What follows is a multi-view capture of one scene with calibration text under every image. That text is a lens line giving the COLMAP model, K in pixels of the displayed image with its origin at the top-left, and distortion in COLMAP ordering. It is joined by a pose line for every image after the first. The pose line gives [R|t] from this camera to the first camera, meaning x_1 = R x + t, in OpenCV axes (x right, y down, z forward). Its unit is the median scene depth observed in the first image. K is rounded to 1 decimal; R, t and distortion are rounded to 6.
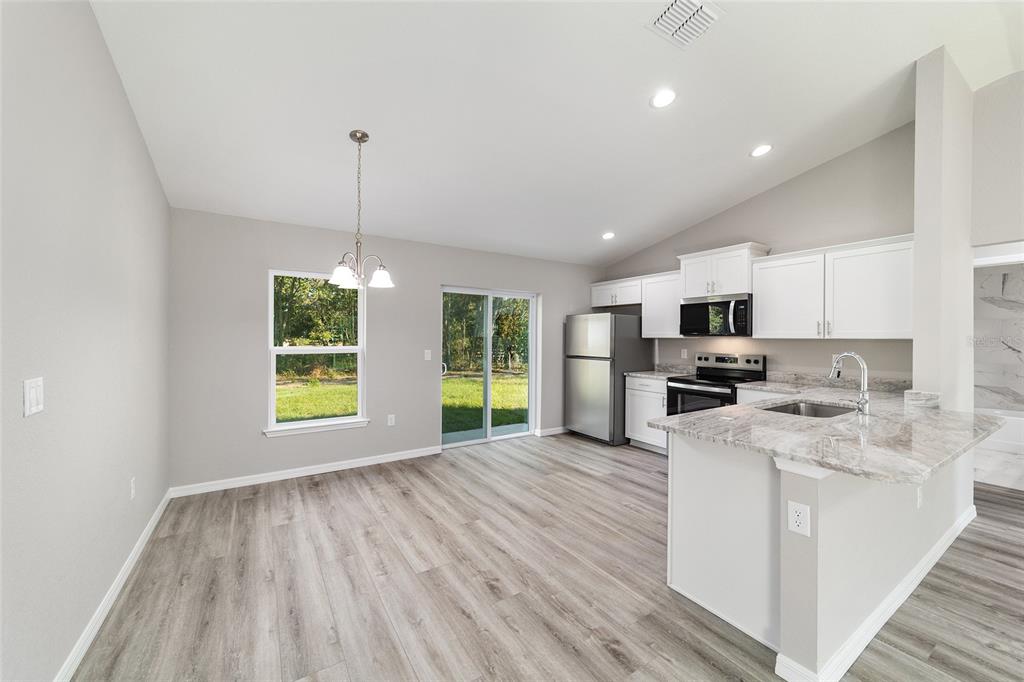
lens RADIAL K [[393.8, 0, 510.4], [0, 393.8, 339.6], [0, 0, 1]] dist [-0.017483, 0.008367]
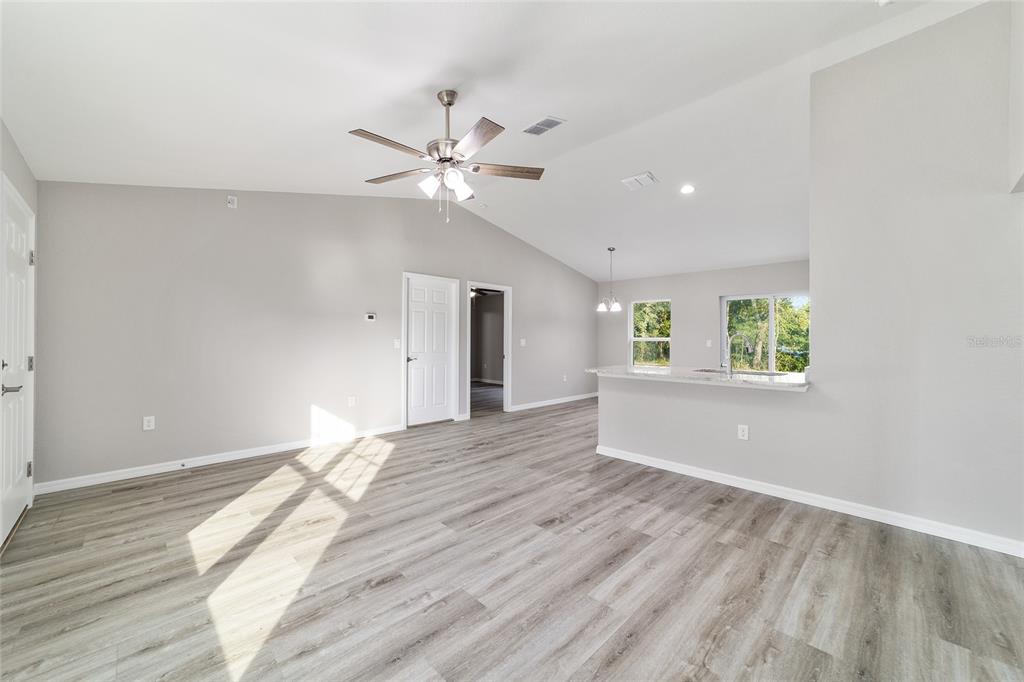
lens RADIAL K [[393.8, 0, 509.1], [0, 393.8, 339.2], [0, 0, 1]] dist [-0.017483, 0.008367]
pose [[0.200863, -0.003941, -0.979611, 1.532246], [-0.007170, 0.999959, -0.005493, 0.048265], [0.979593, 0.008127, 0.200826, -0.095099]]
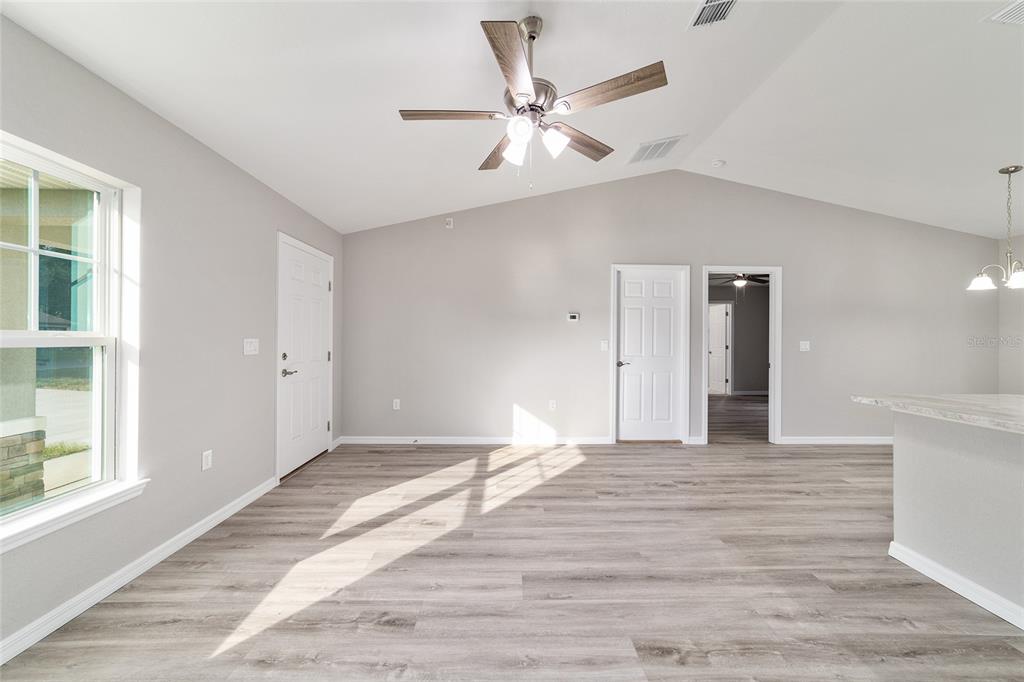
lens RADIAL K [[393.8, 0, 510.3], [0, 393.8, 336.0], [0, 0, 1]] dist [-0.017483, 0.008367]
pose [[-0.530173, -0.012914, -0.847791, 1.267788], [-0.011152, 0.999904, -0.008256, 0.042370], [0.847816, 0.005078, -0.530266, 0.239113]]
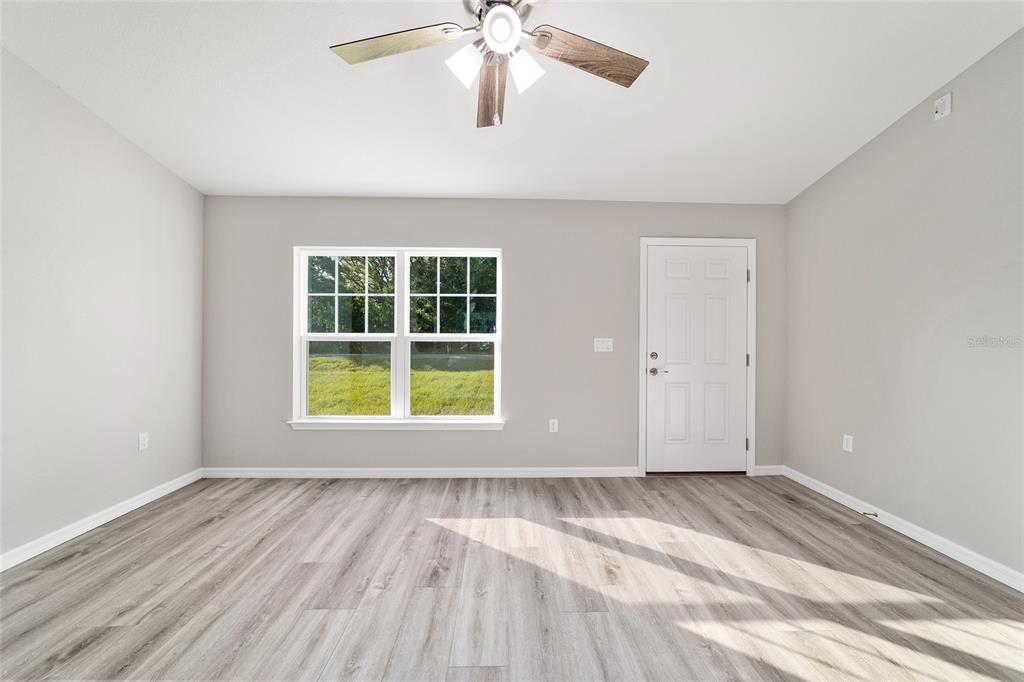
lens RADIAL K [[393.8, 0, 508.8], [0, 393.8, 335.0], [0, 0, 1]] dist [-0.017483, 0.008367]
pose [[-0.853245, -0.008470, 0.521441, 0.498337], [-0.008092, 0.999963, 0.003001, 0.038064], [-0.521447, -0.001658, -0.853282, 0.300532]]
